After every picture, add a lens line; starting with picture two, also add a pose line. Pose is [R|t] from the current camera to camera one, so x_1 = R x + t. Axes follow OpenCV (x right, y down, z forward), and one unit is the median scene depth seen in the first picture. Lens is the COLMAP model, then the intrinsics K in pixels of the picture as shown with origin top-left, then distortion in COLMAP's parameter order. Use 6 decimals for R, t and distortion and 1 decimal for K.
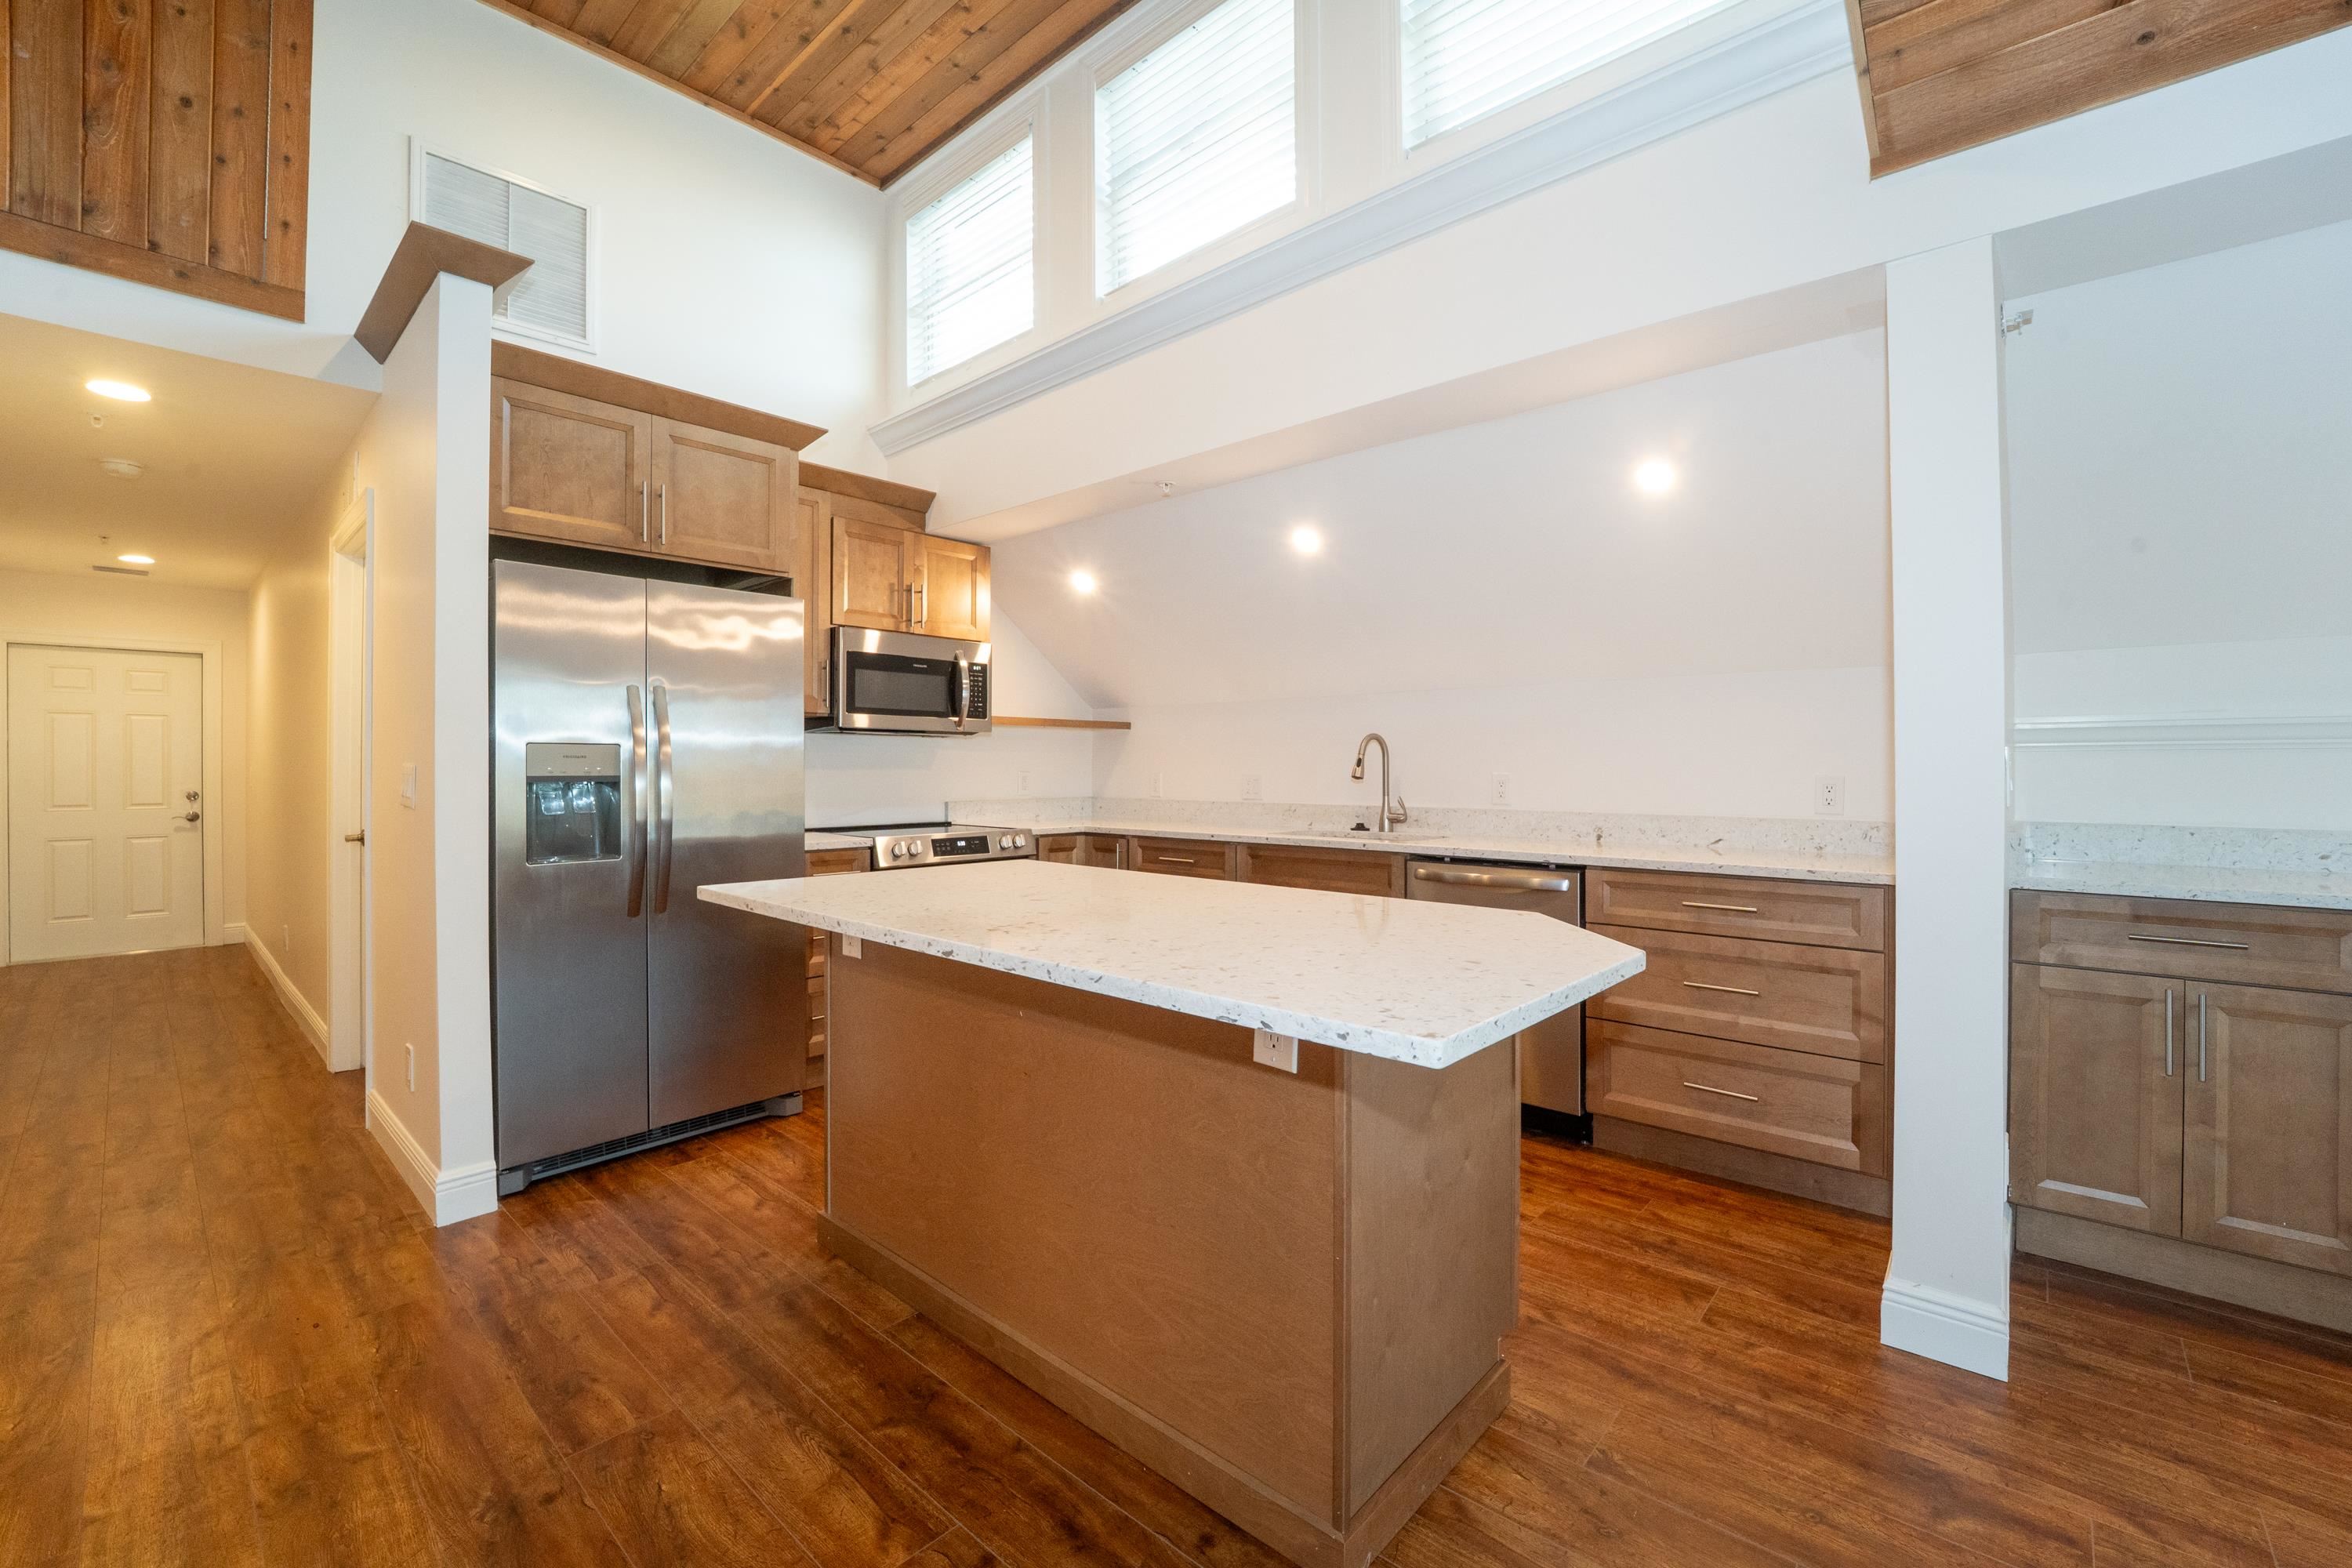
lens RADIAL K [[986.6, 0, 1177.3], [0, 986.6, 756.7], [0, 0, 1]] dist [-0.018851, 0.000135]
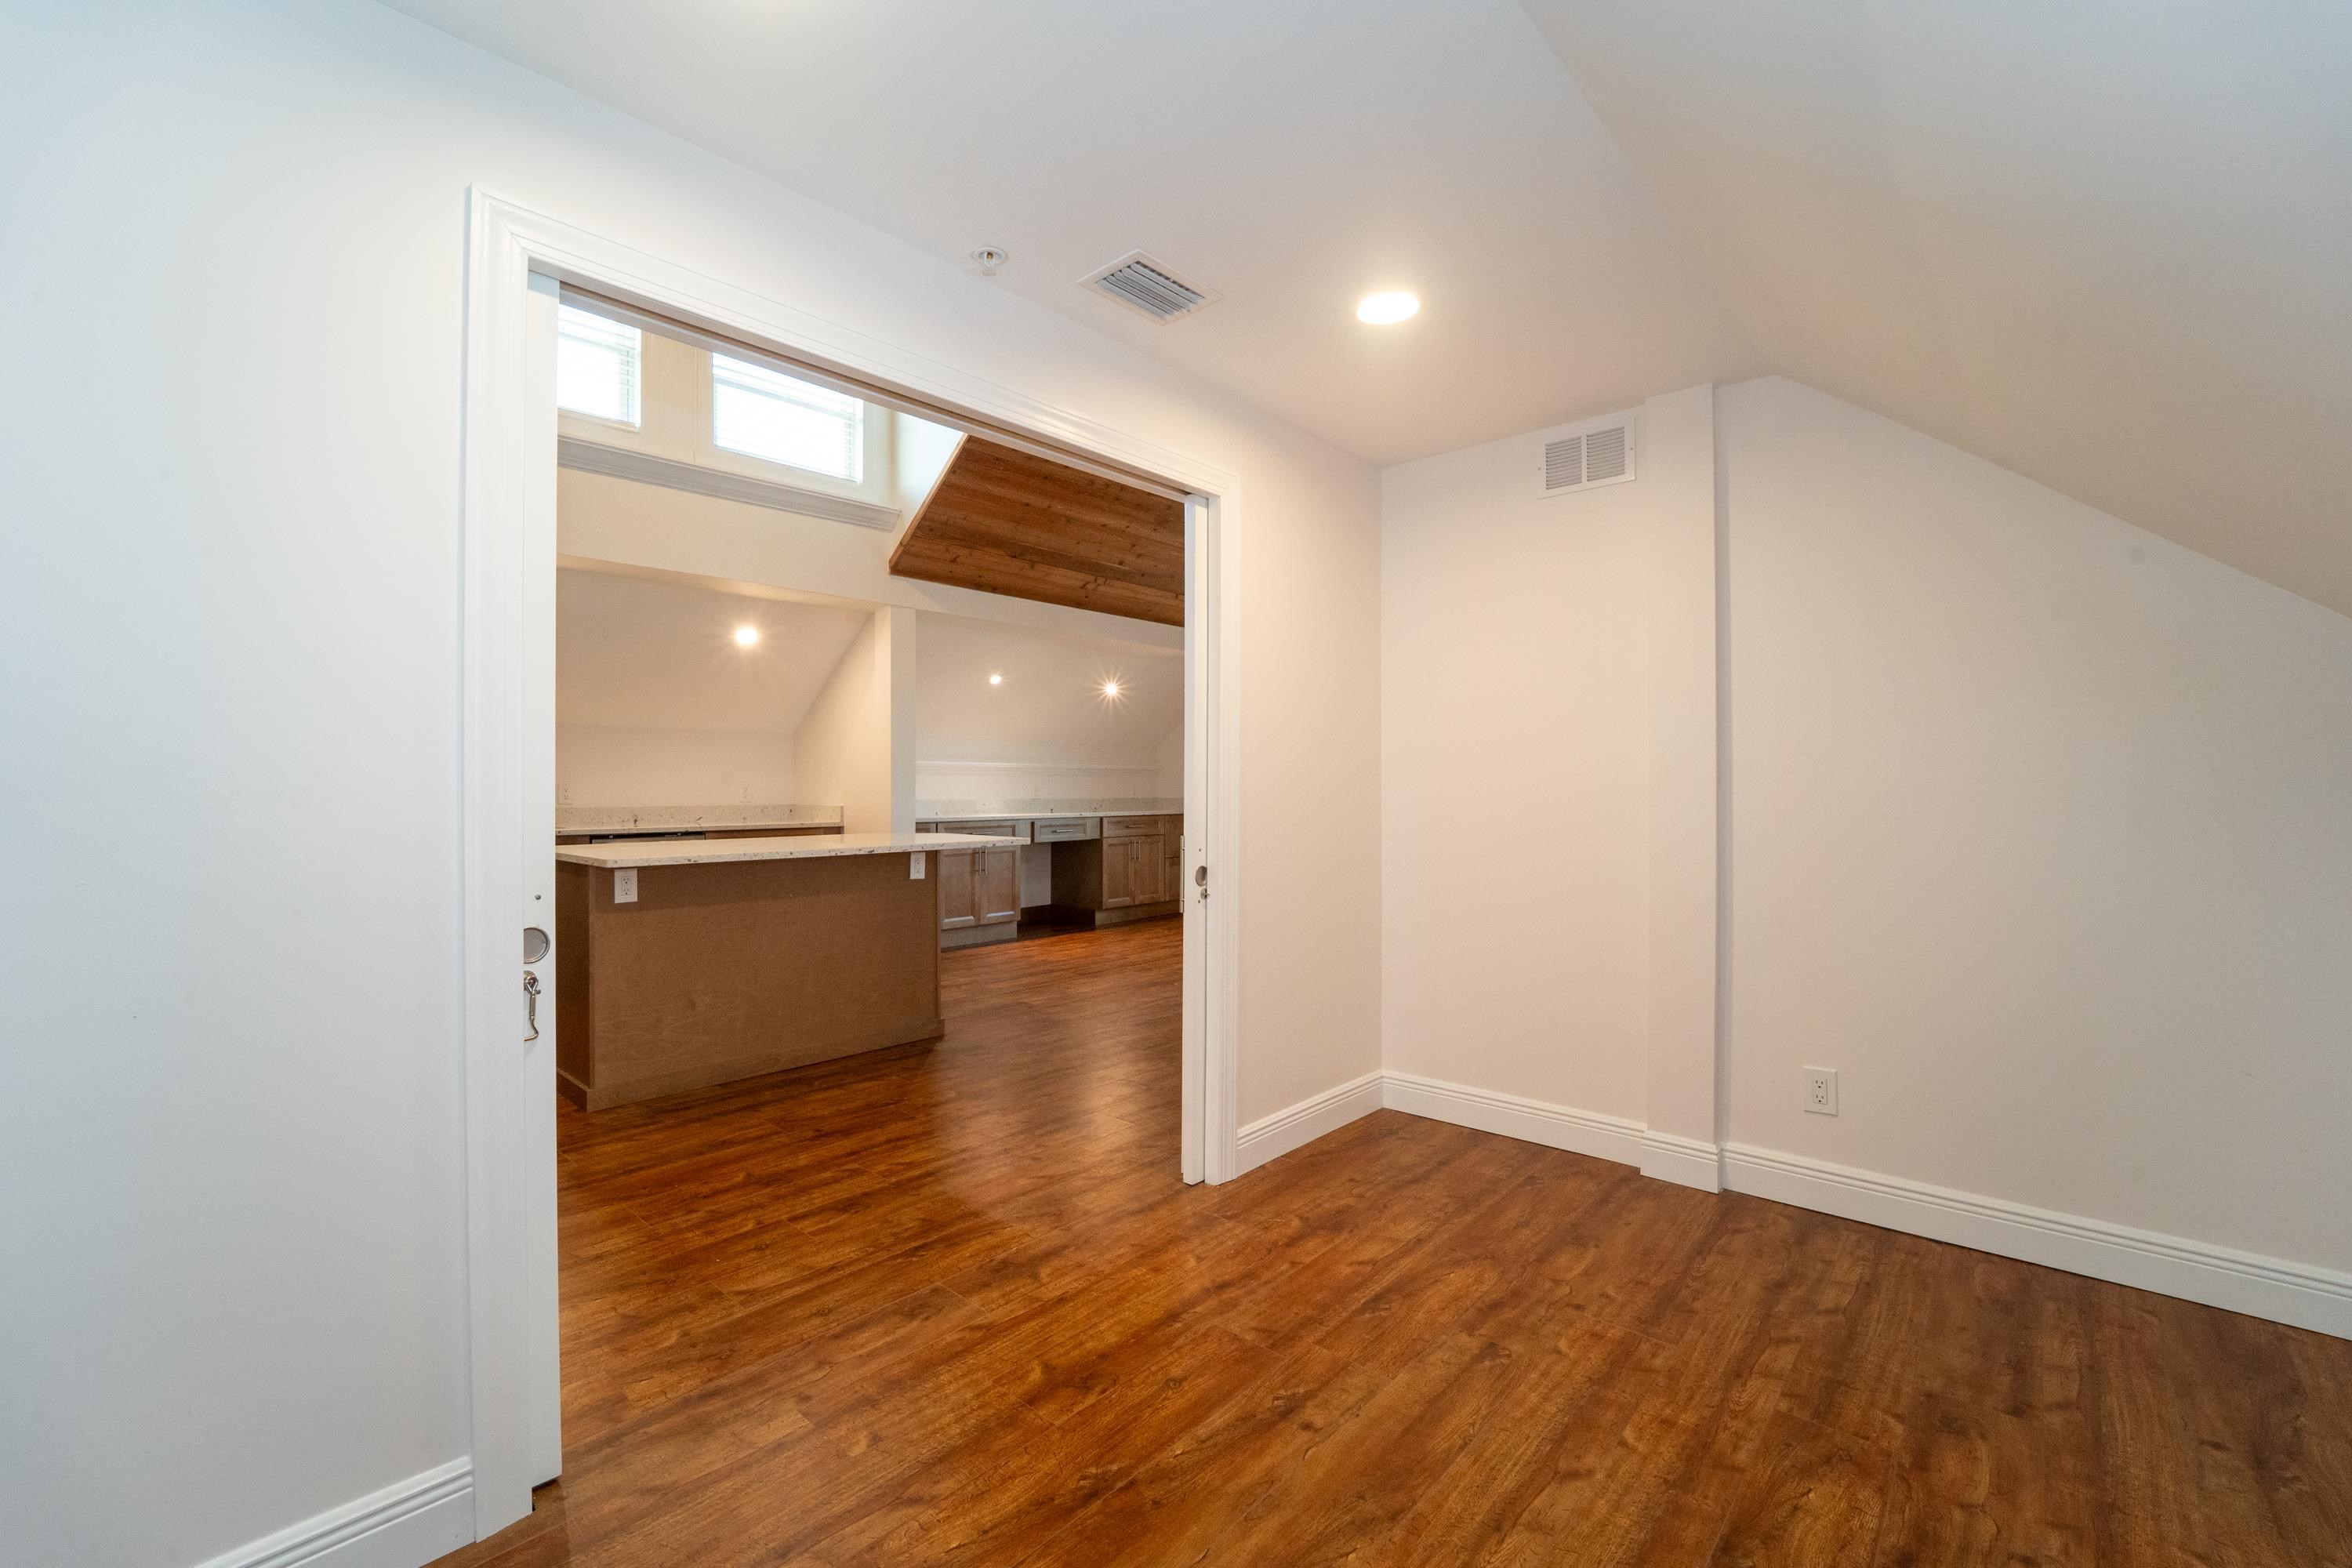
lens RADIAL K [[1001.9, 0, 1167.4], [0, 1001.9, 786.7], [0, 0, 1]] dist [-0.000078, 0.000452]
pose [[-0.033452, -0.002709, 0.999437, -1.446607], [-0.006815, 0.999974, 0.002482, 0.015558], [-0.999417, -0.006728, -0.033470, 0.175926]]
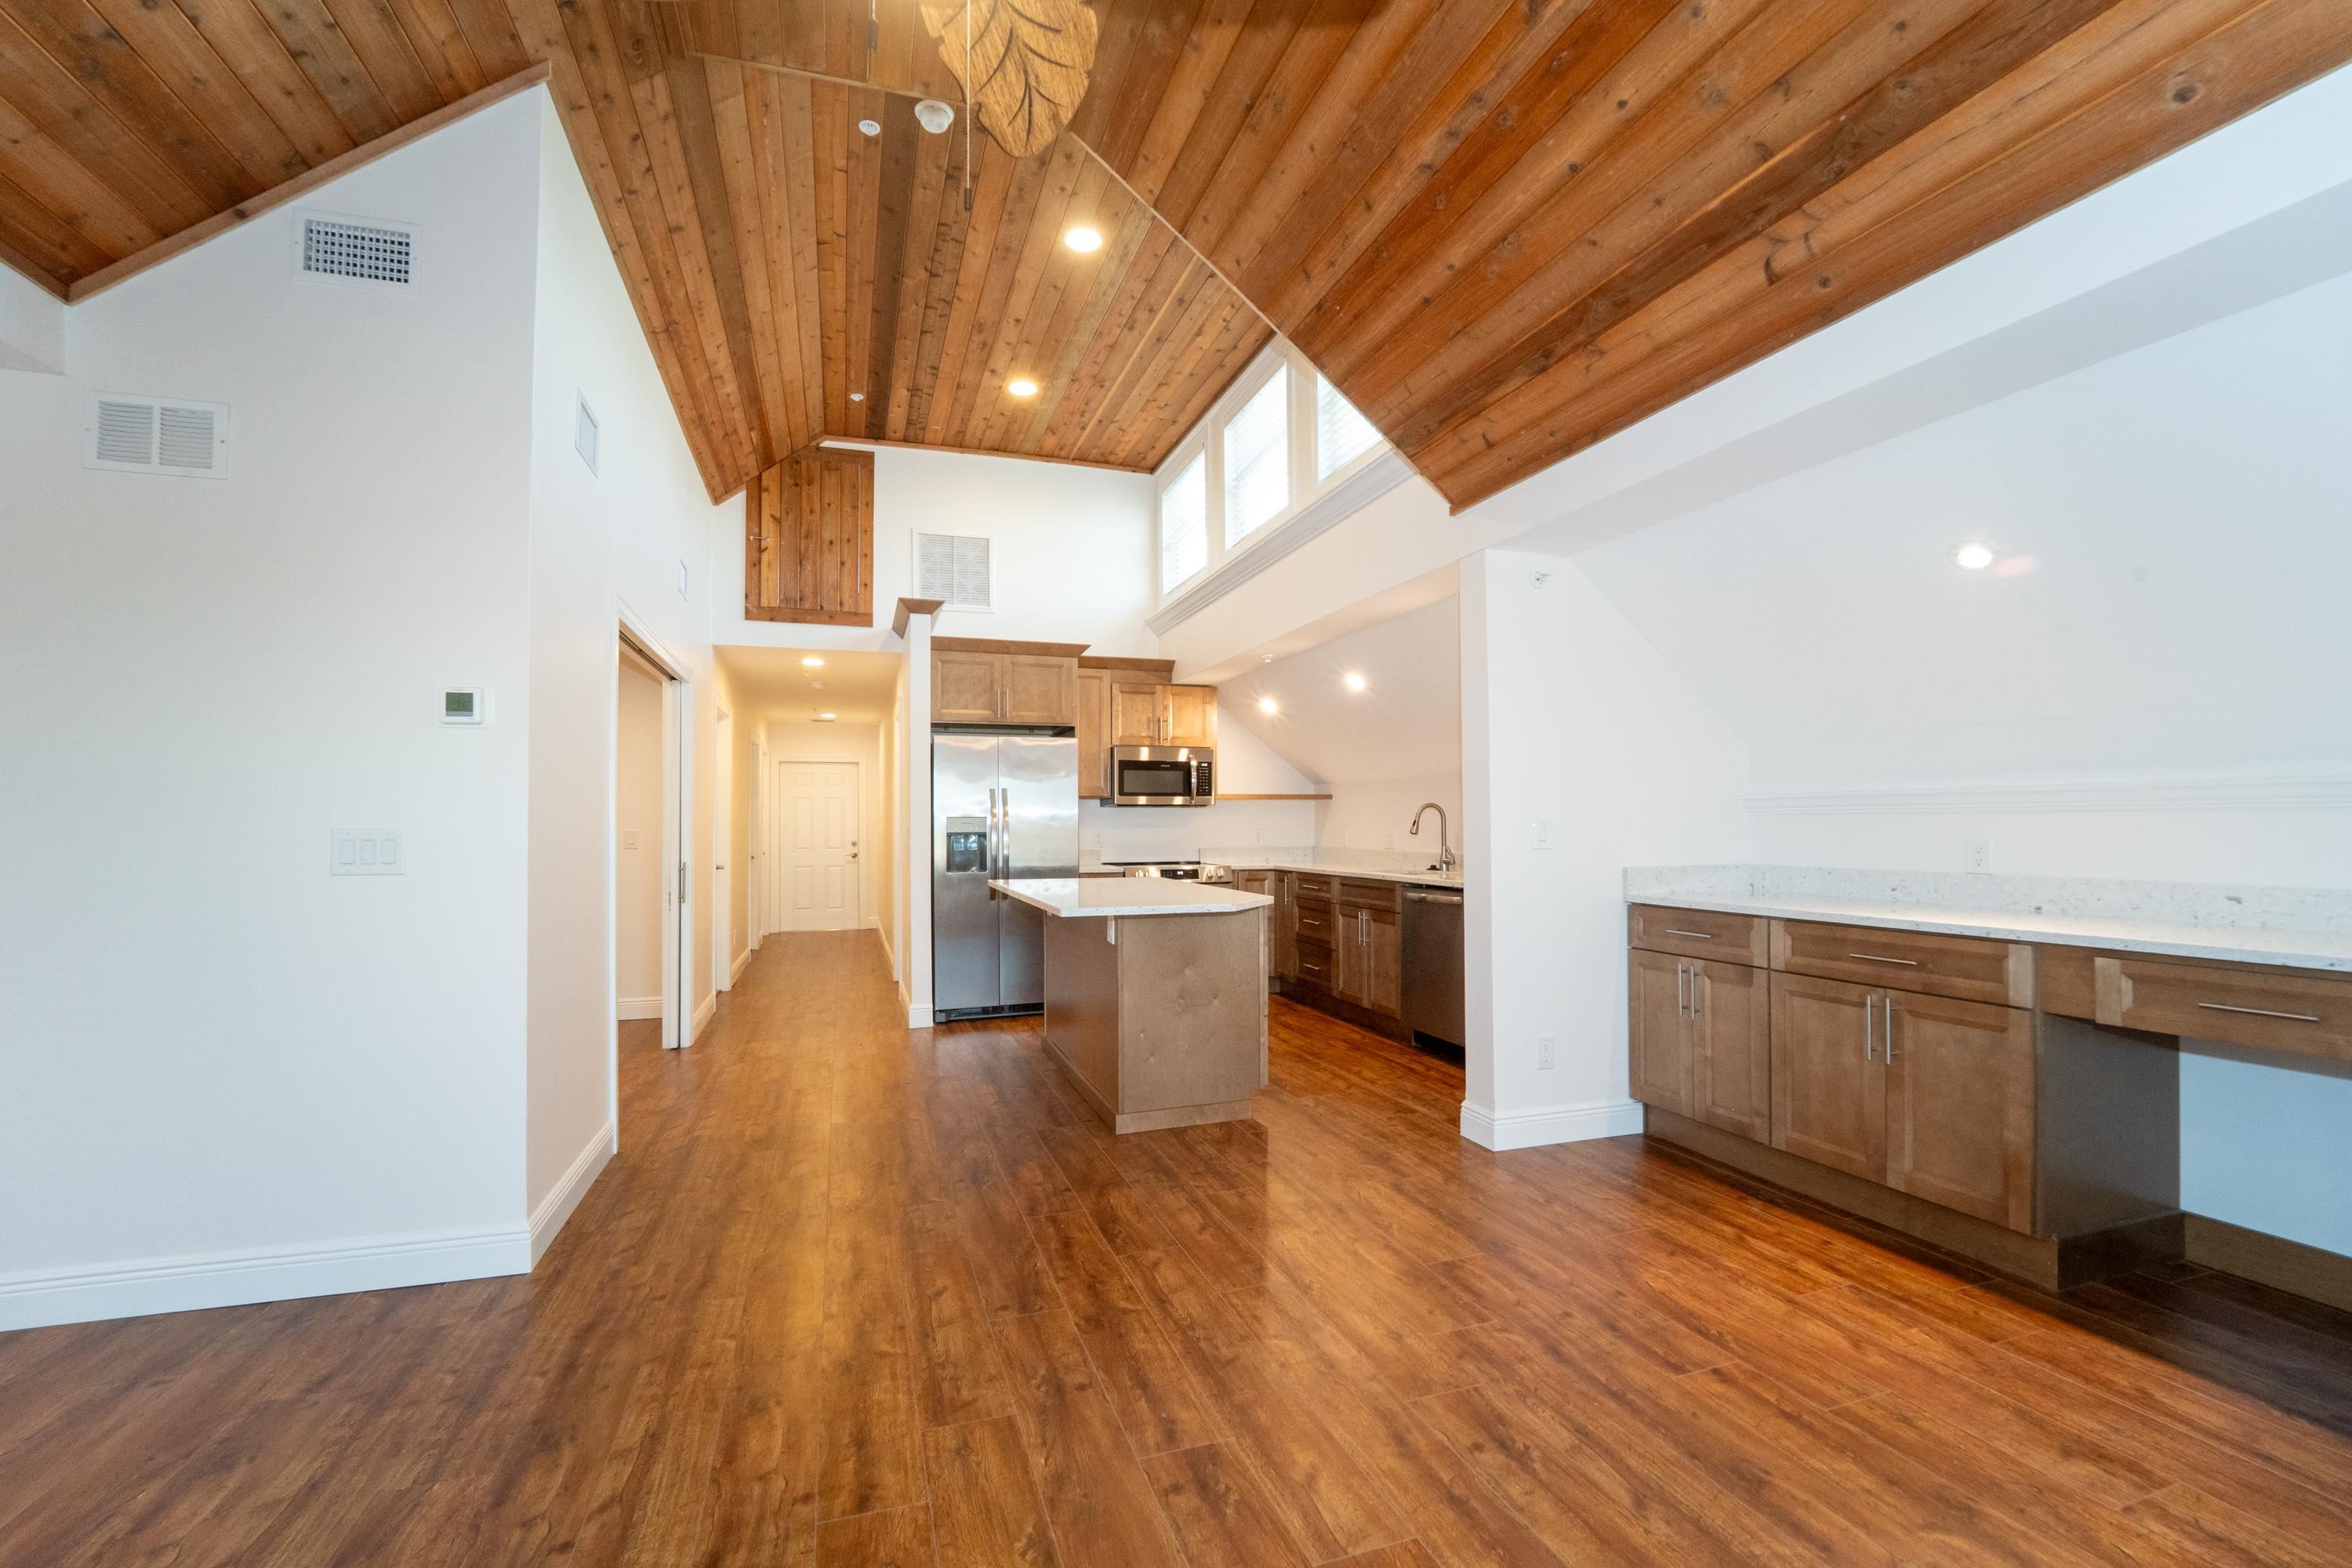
lens RADIAL K [[1001.9, 0, 1167.4], [0, 1001.9, 786.7], [0, 0, 1]] dist [-0.000078, 0.000452]
pose [[0.870274, -0.022002, -0.492076, 0.728537], [0.009000, 0.999545, -0.028775, -0.010709], [0.492486, 0.020614, 0.870076, -0.594761]]
